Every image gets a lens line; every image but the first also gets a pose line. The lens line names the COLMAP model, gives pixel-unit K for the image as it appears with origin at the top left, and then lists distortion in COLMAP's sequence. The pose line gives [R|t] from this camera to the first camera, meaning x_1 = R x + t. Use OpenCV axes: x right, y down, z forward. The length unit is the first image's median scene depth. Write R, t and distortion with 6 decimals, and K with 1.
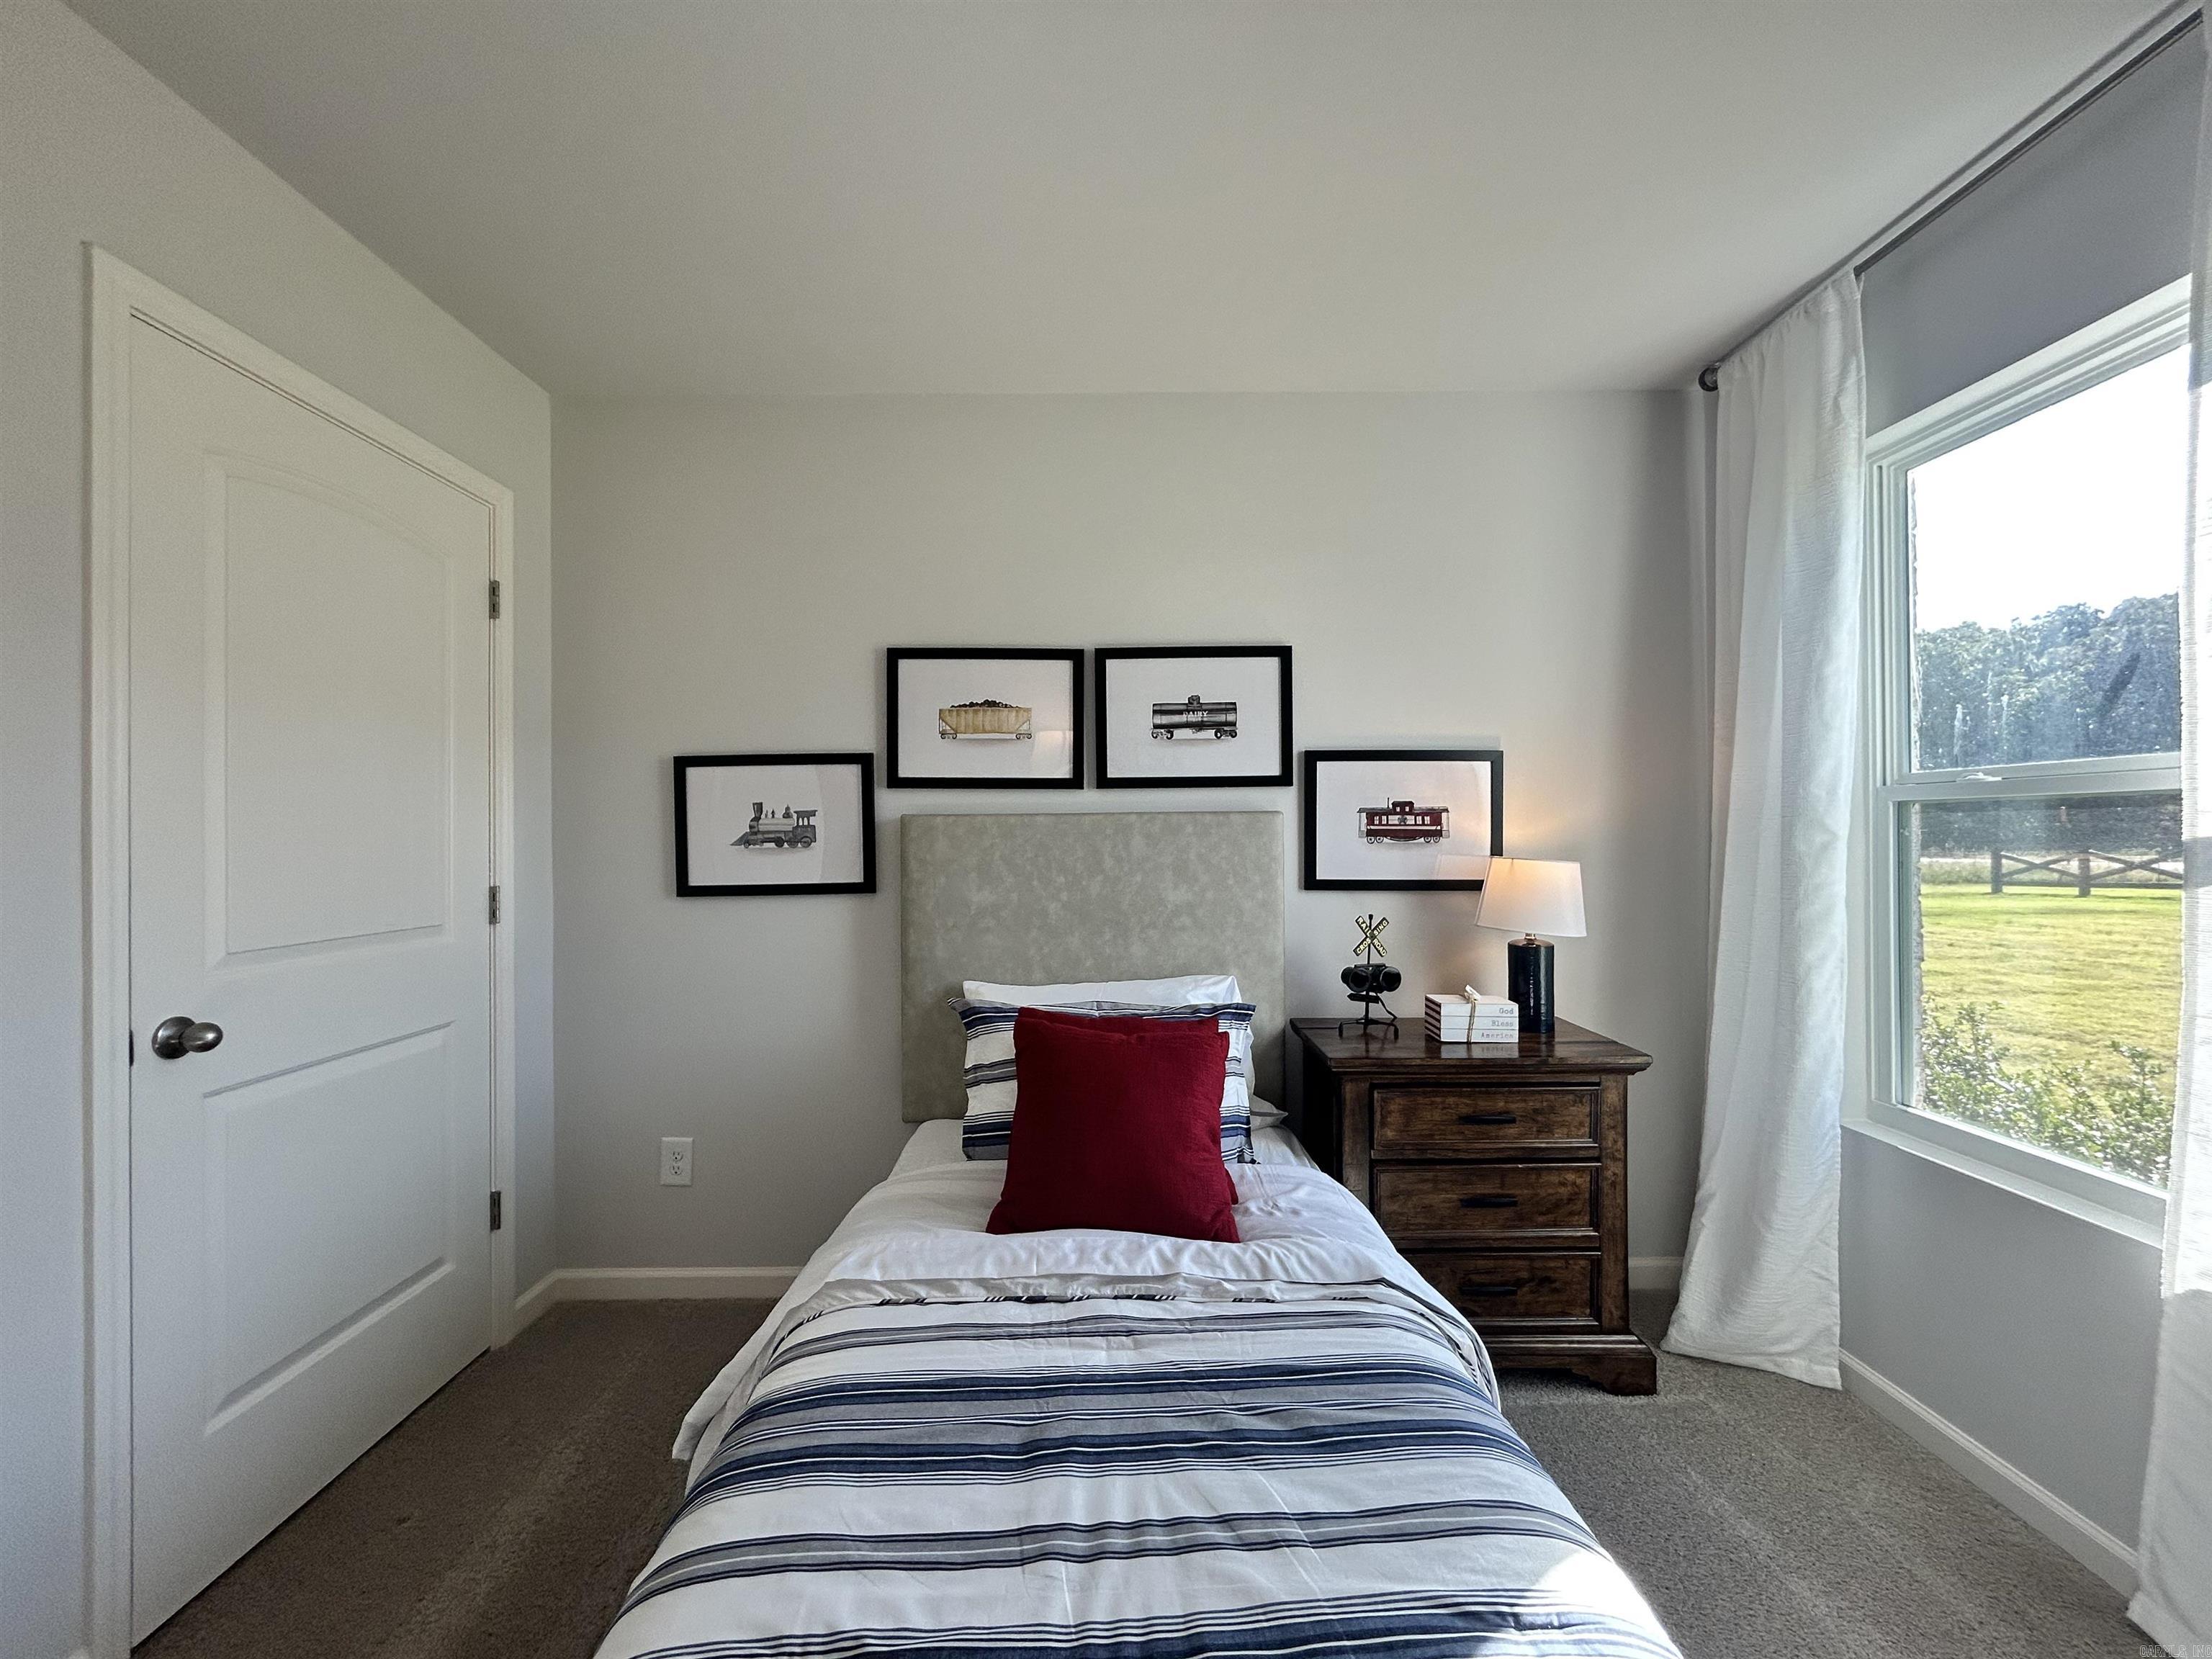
lens RADIAL K [[896.4, 0, 1111.6], [0, 896.4, 832.1], [0, 0, 1]] dist [-0.000851, 0.000644]
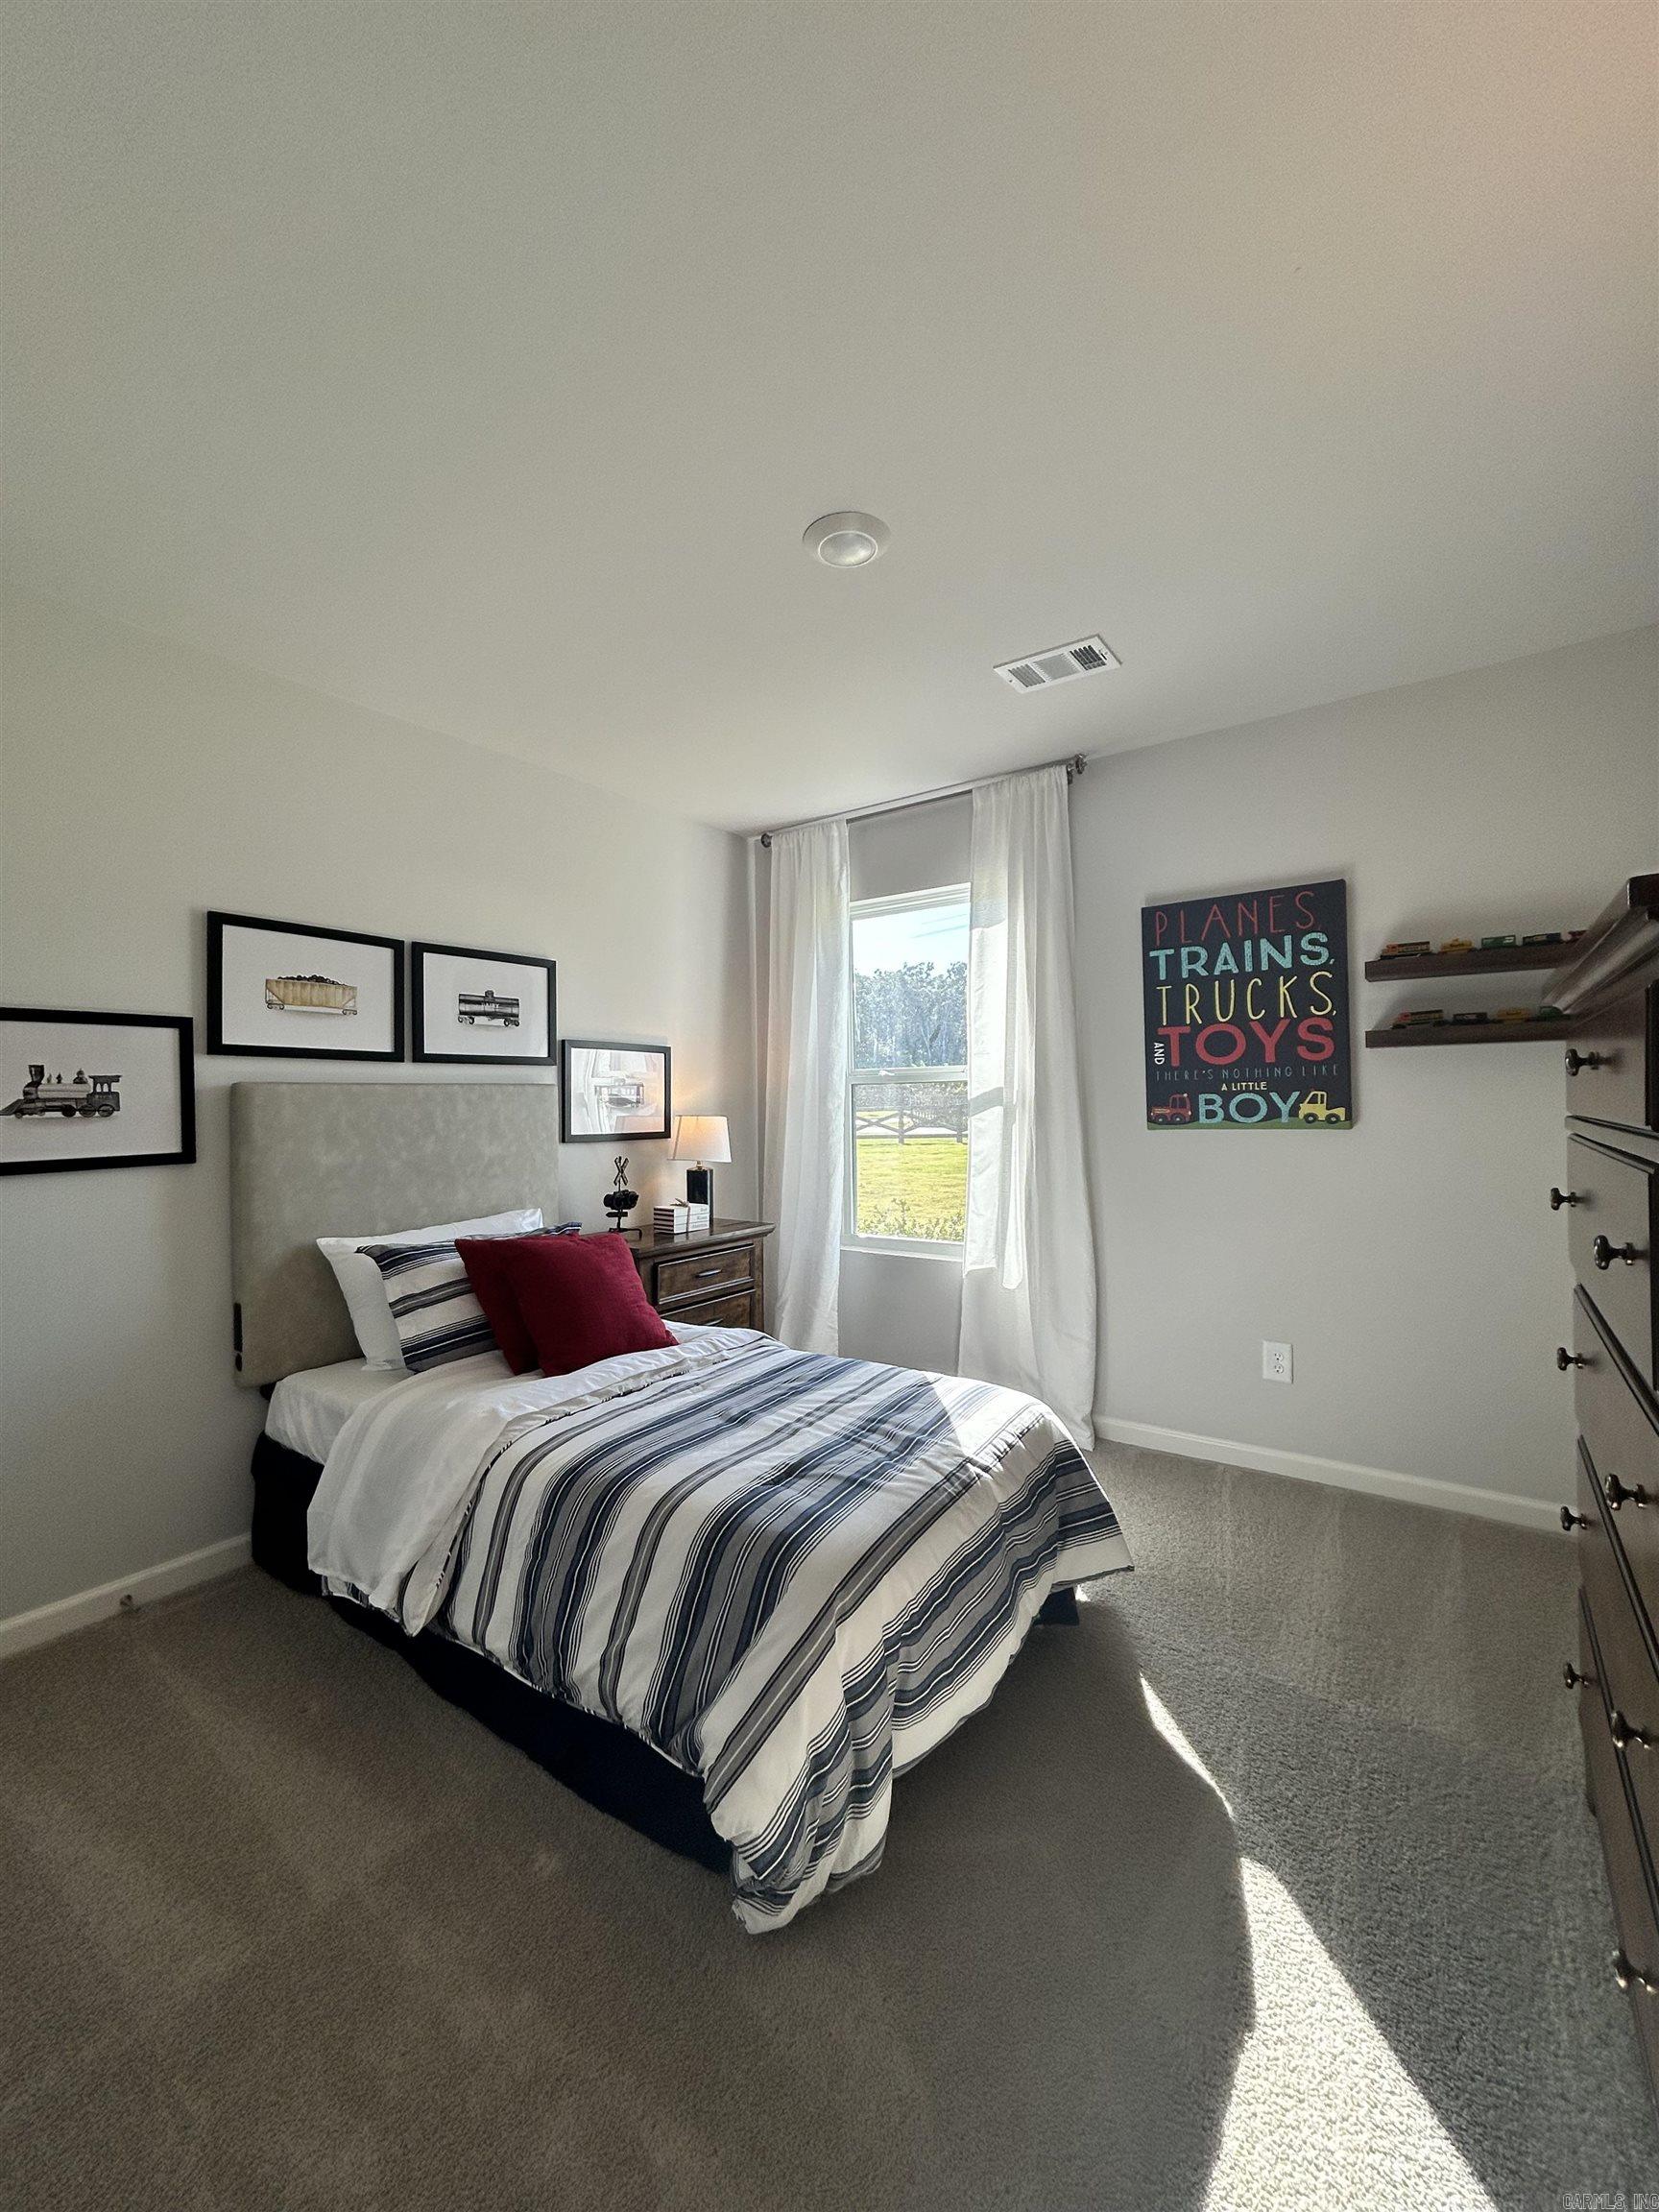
lens RADIAL K [[896.4, 0, 835.2], [0, 896.4, 1101.6], [0, 0, 1]] dist [-0.000851, 0.000644]
pose [[0.583592, -0.001504, 0.812045, -0.665296], [0.009129, 0.999947, -0.004709, 0.013335], [-0.811995, 0.010161, 0.583575, -0.124940]]
